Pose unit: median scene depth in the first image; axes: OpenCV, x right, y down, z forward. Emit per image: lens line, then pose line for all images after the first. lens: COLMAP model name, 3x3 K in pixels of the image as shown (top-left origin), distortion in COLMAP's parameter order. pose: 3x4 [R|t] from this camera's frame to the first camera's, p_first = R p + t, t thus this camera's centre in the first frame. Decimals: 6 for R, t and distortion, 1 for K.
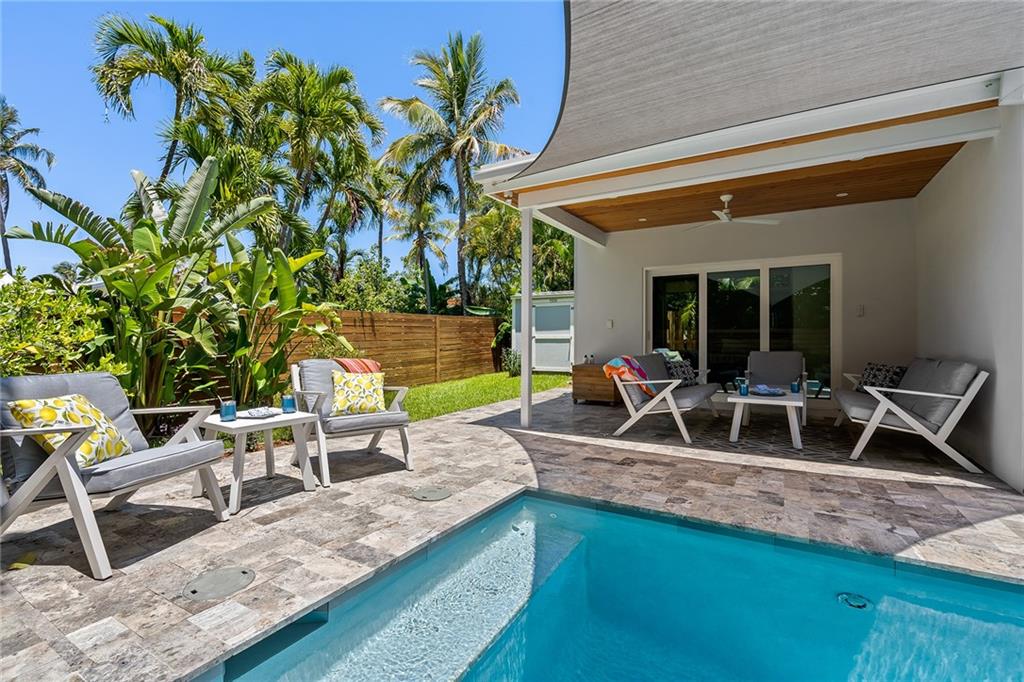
lens RADIAL K [[464.8, 0, 506.6], [0, 464.8, 337.1], [0, 0, 1]] dist [-0.002793, 0.001210]
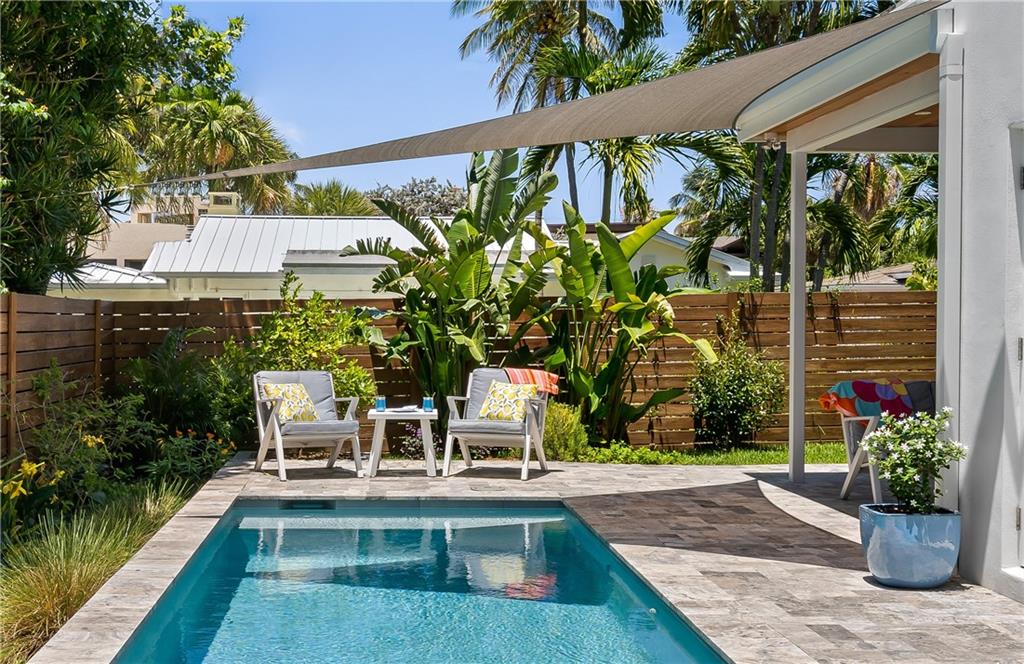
lens RADIAL K [[1373.5, 0, 417.5], [0, 1373.5, 337.4], [0, 0, 1]] dist [-0.005320, 0.000000]
pose [[0.540188, 0.007881, -0.841508, 2.062214], [0.004808, 0.999911, 0.012450, -0.058332], [0.841531, -0.010772, 0.540102, -0.753285]]
